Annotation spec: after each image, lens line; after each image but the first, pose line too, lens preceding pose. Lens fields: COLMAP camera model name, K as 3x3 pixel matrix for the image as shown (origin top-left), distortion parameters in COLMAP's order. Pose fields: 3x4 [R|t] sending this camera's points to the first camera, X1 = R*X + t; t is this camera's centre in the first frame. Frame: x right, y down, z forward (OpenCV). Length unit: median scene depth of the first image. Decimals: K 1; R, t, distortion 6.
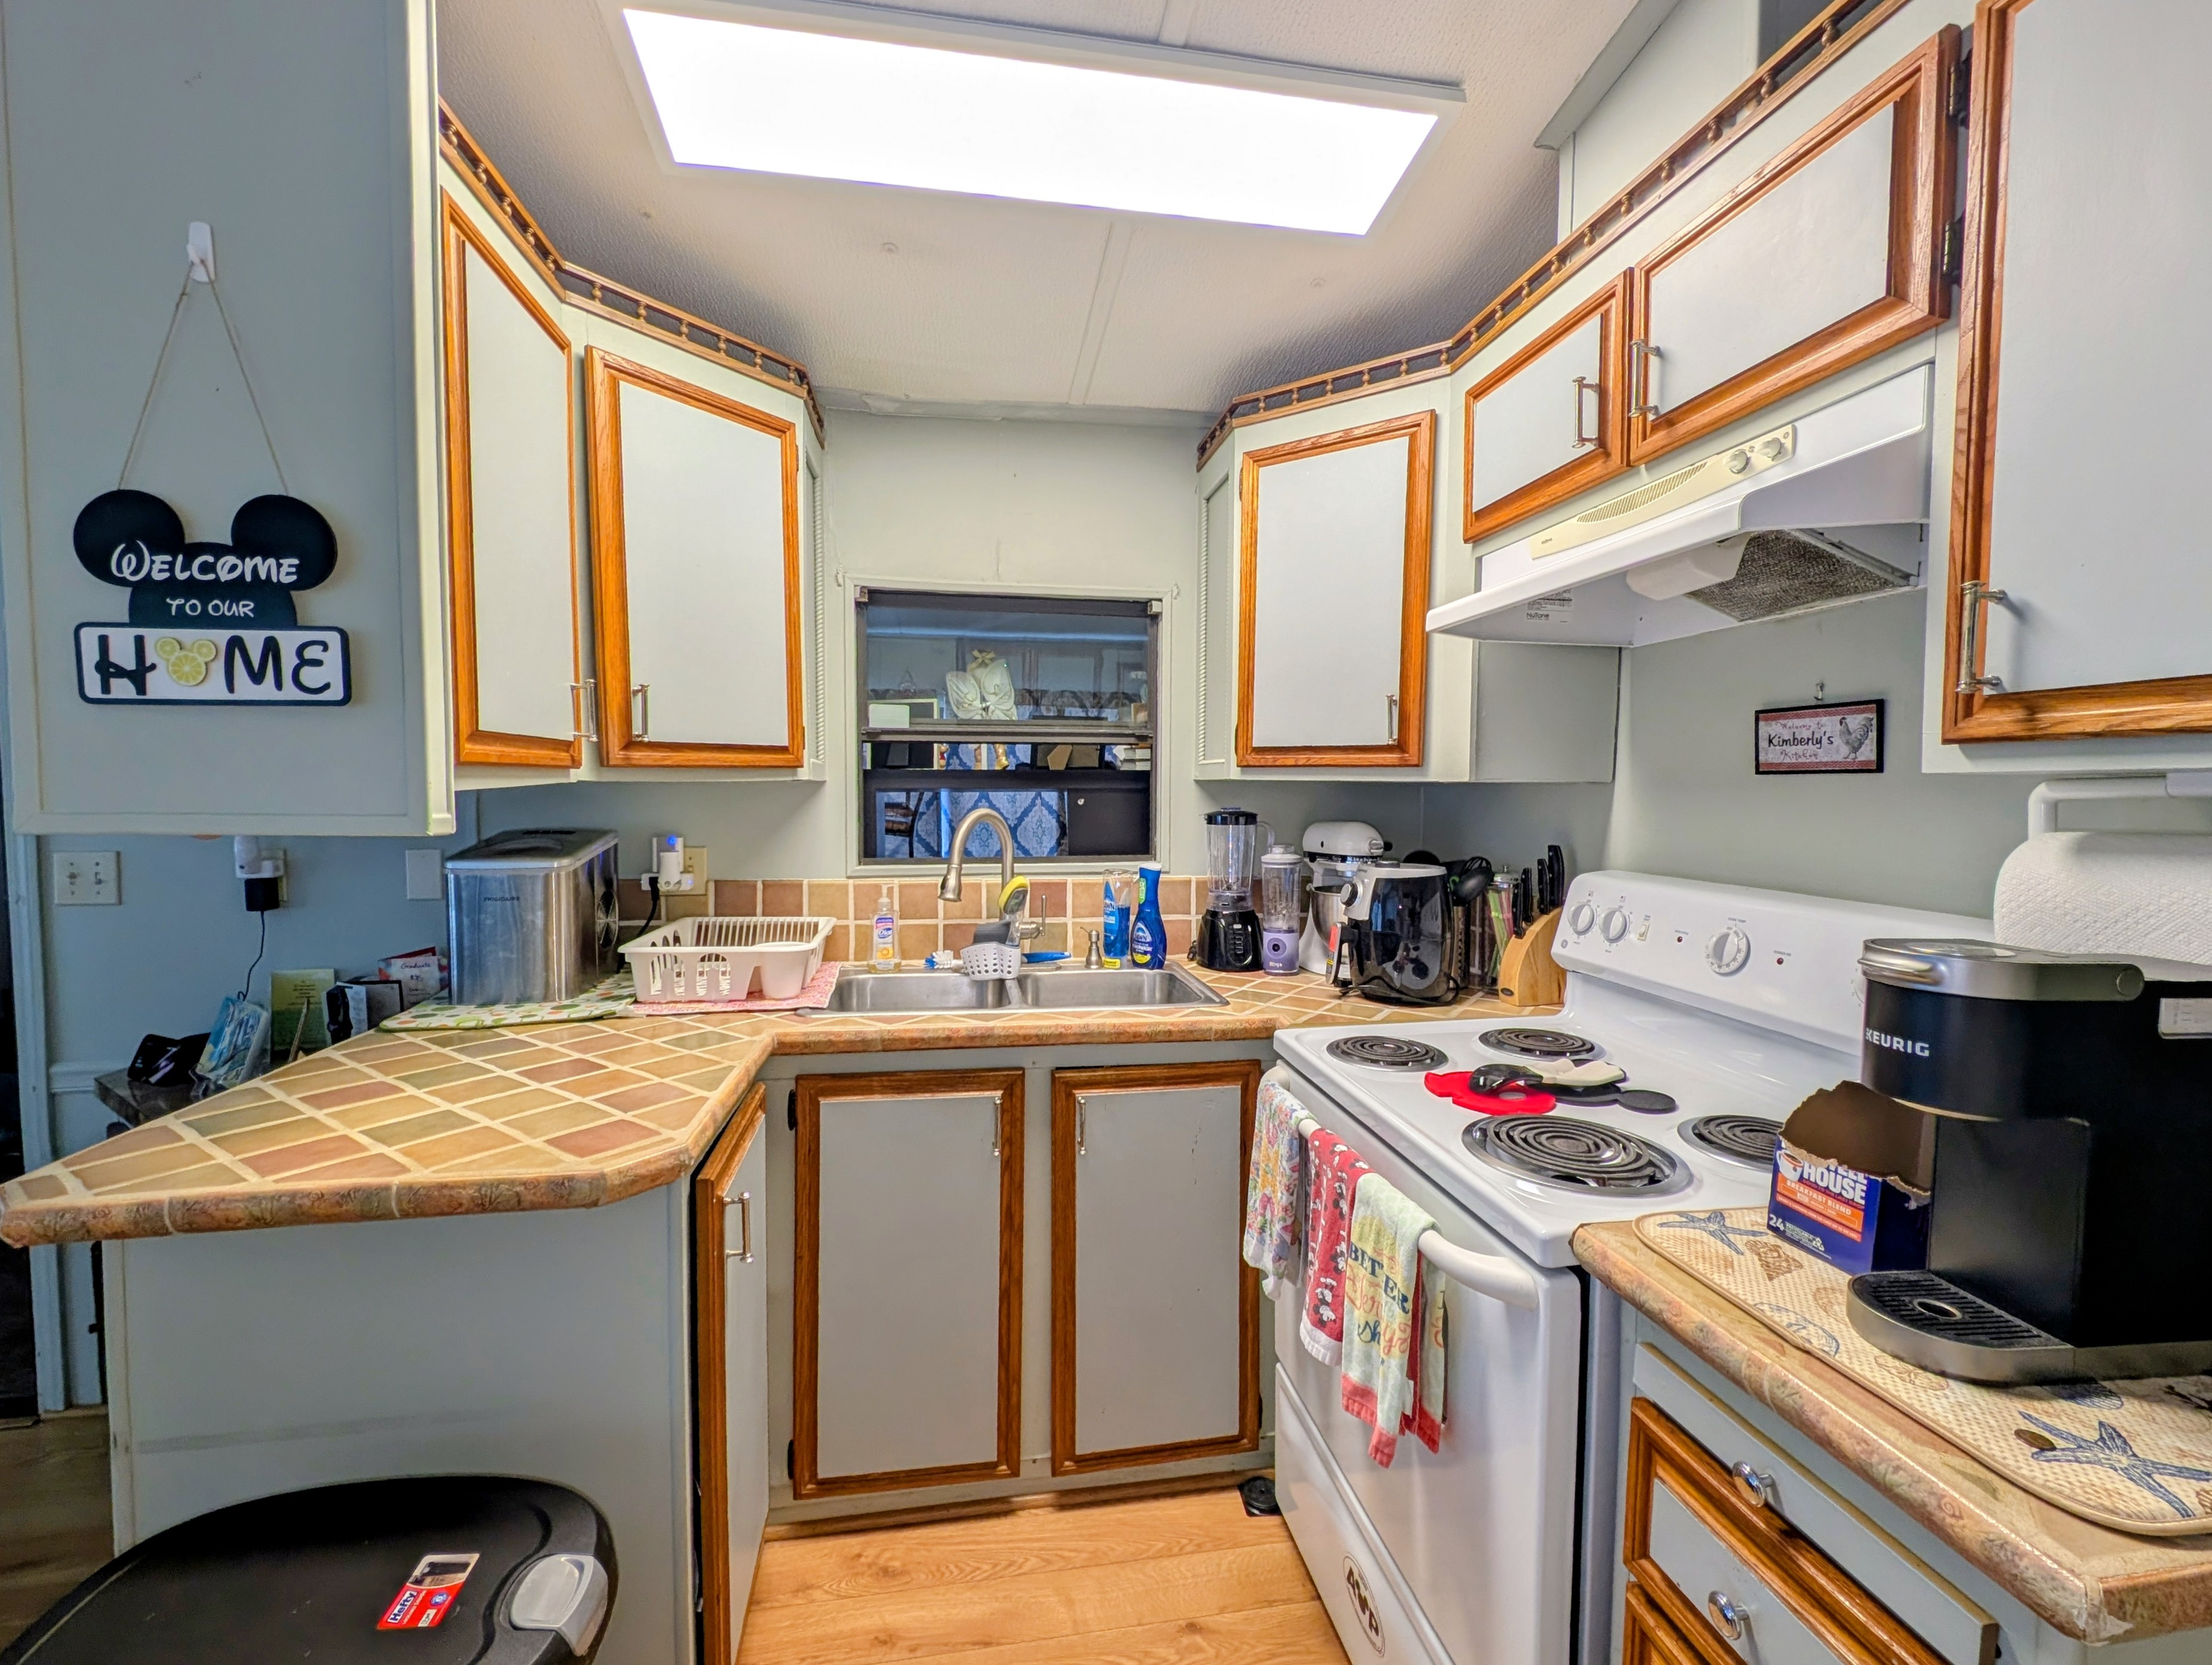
lens RADIAL K [[918.6, 0, 1106.0], [0, 918.6, 832.5], [0, 0, 1]] dist [0.010729, -0.002641]
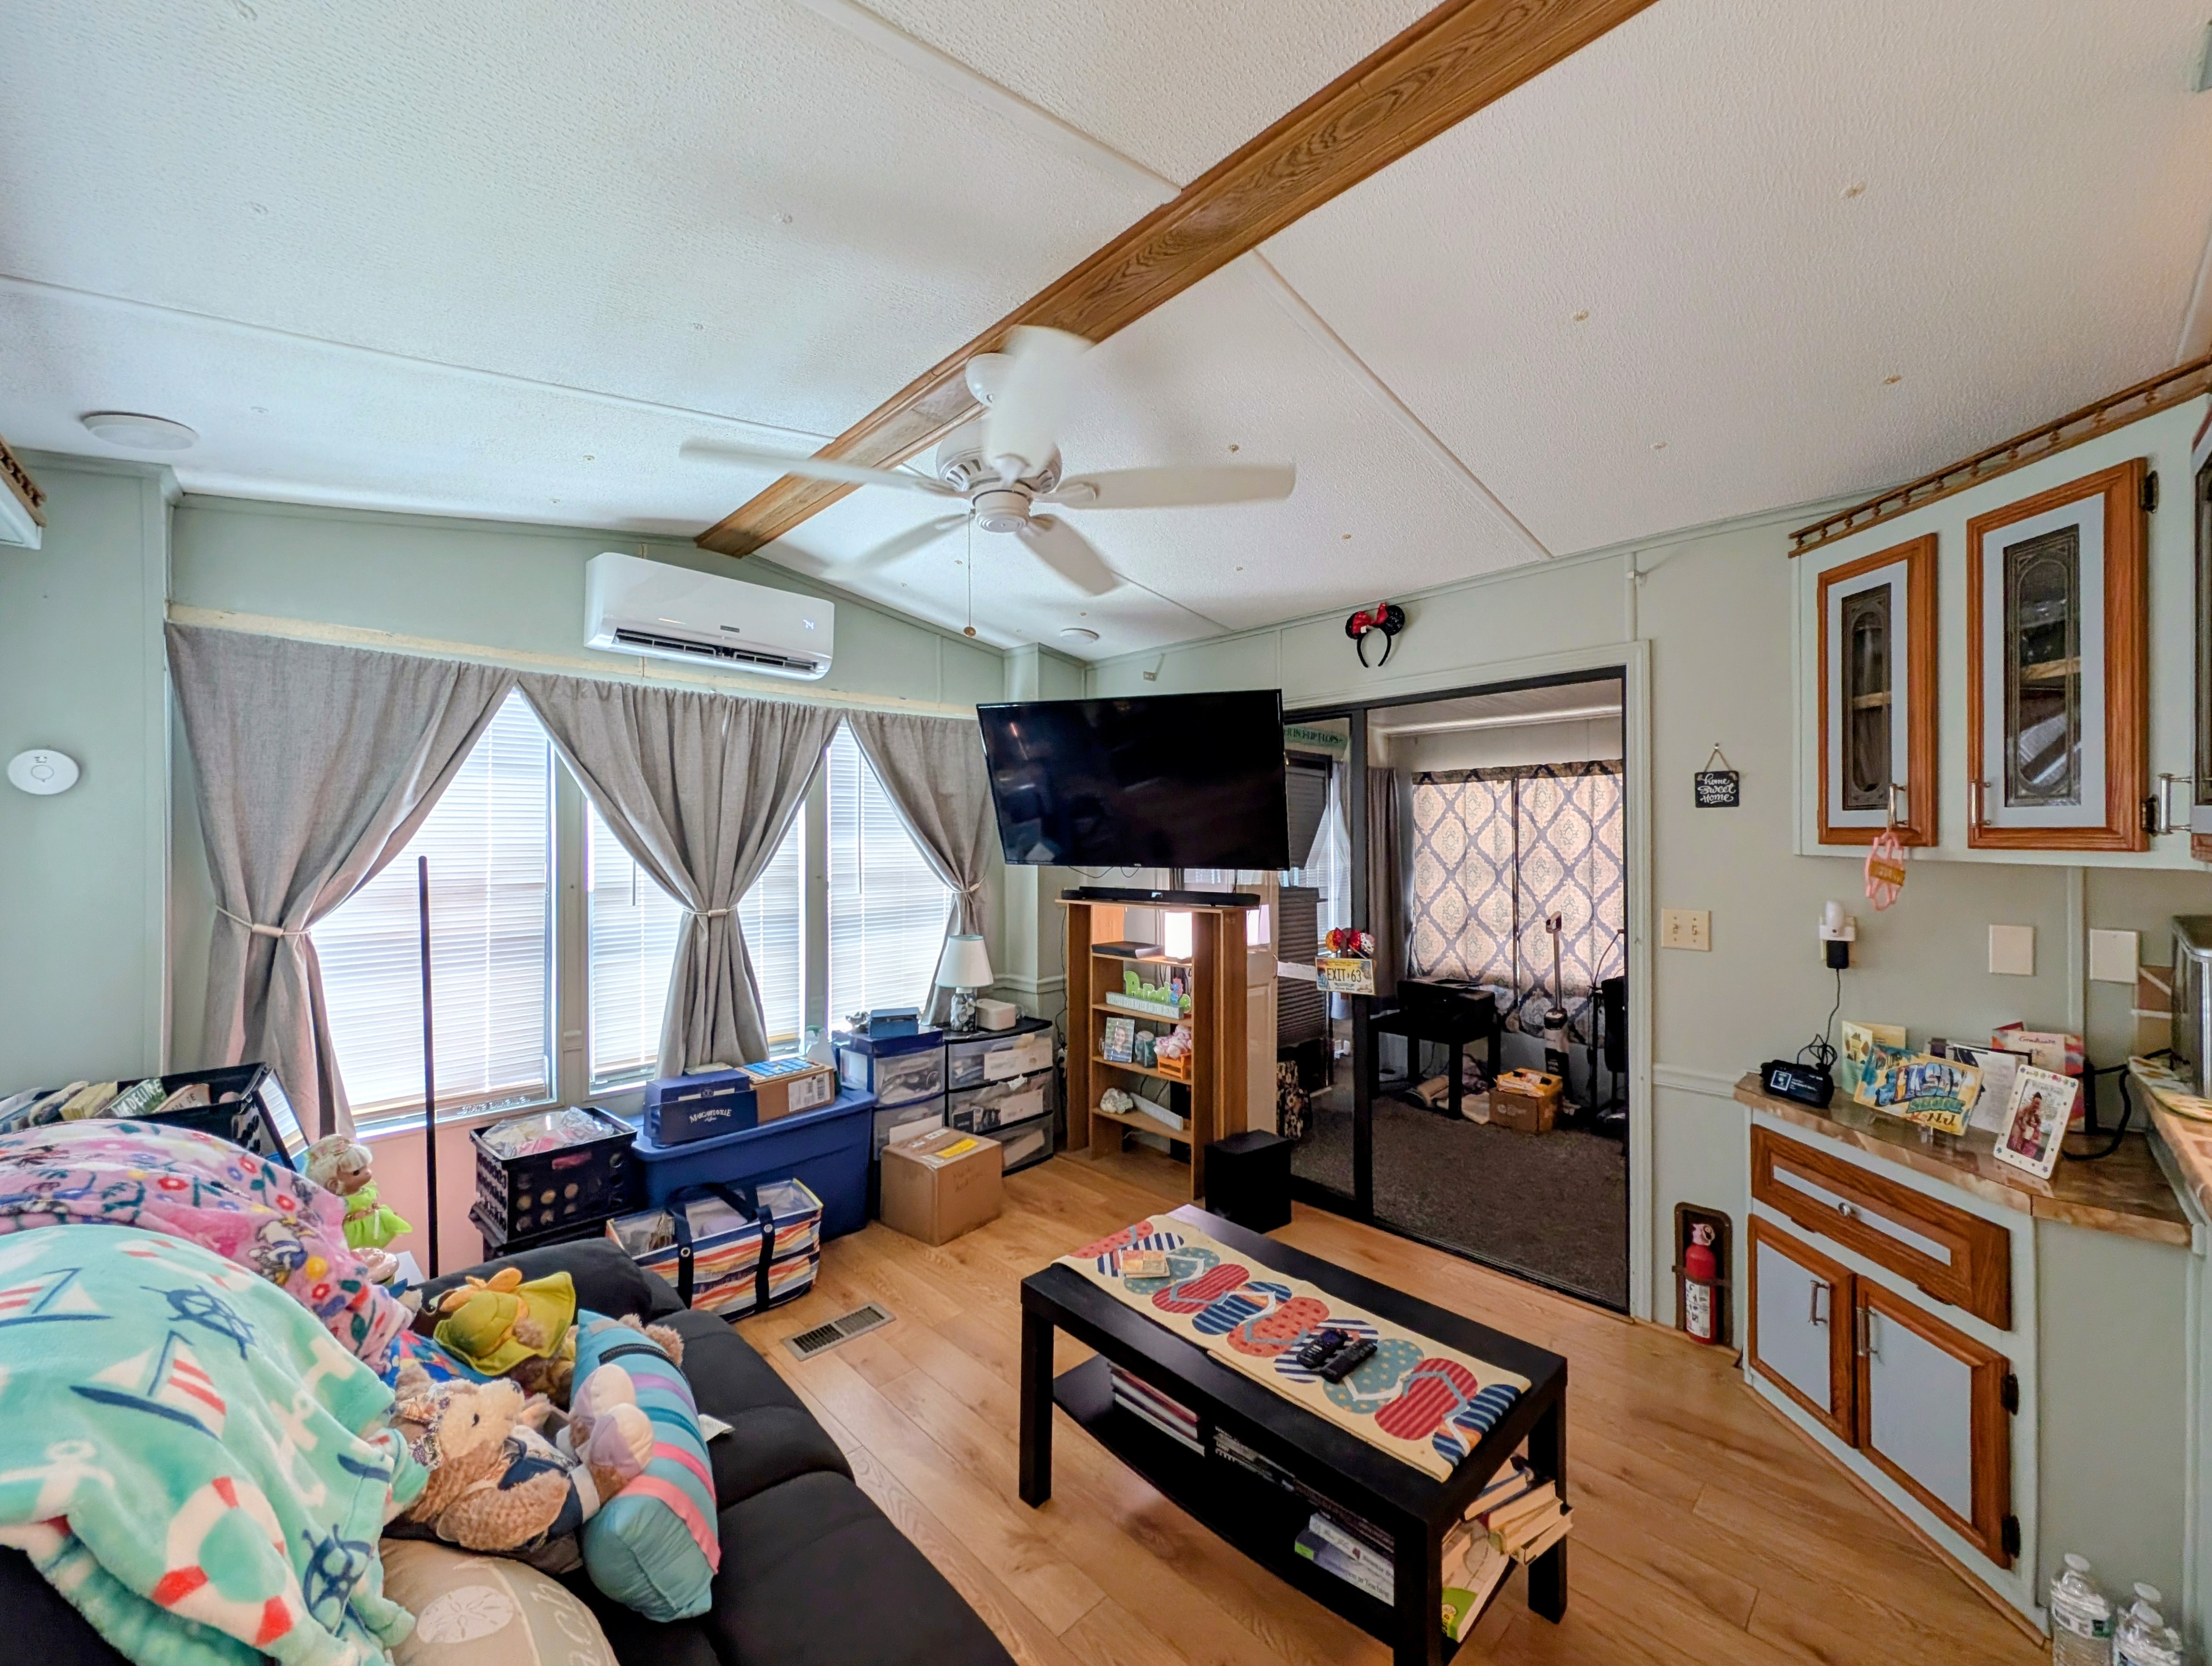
lens RADIAL K [[854.6, 0, 1103.6], [0, 854.6, 835.5], [0, 0, 1]] dist [0.012907, -0.005550]
pose [[0.567753, -0.006274, -0.823175, -0.793853], [-0.037738, 0.998721, -0.033640, -0.019064], [0.822334, 0.050164, 0.566790, -0.594469]]
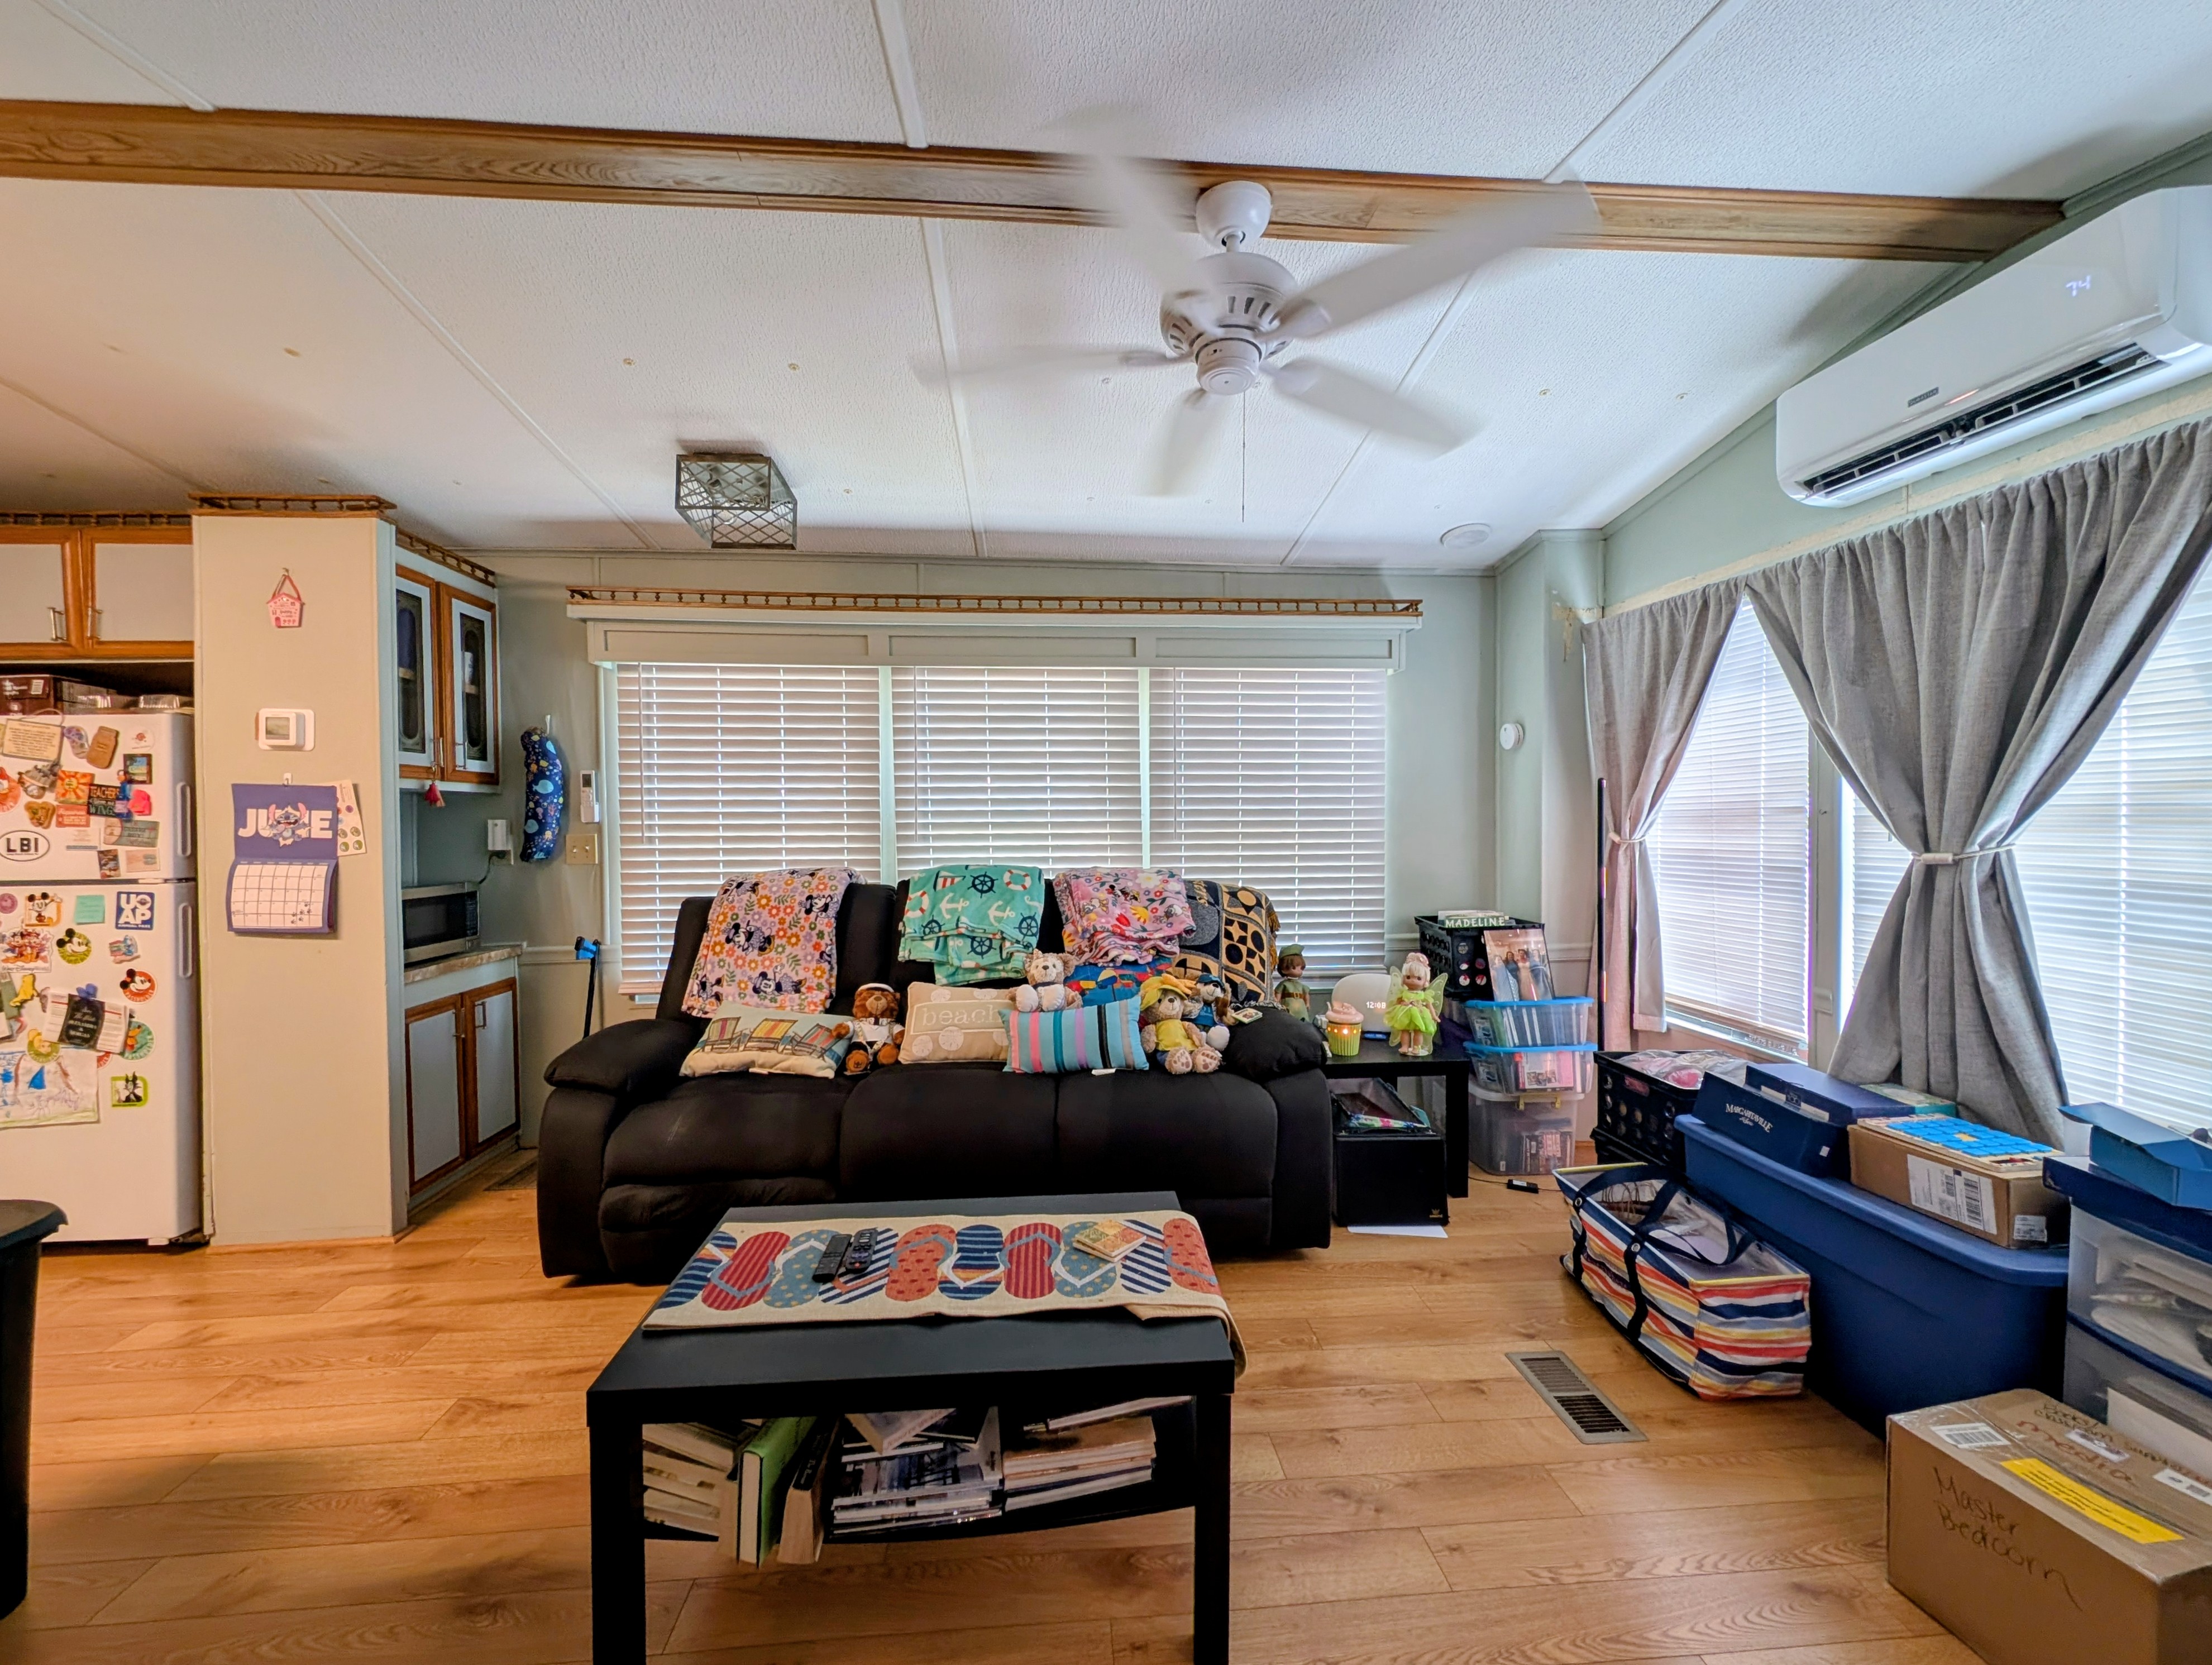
lens RADIAL K [[854.4, 0, 1103.6], [0, 854.4, 835.0], [0, 0, 1]] dist [0.012907, -0.005550]
pose [[-0.996249, 0.002277, 0.086506, -2.005898], [0.008209, 0.997632, 0.068282, 0.000544], [-0.086146, 0.068736, -0.993909, 1.406925]]
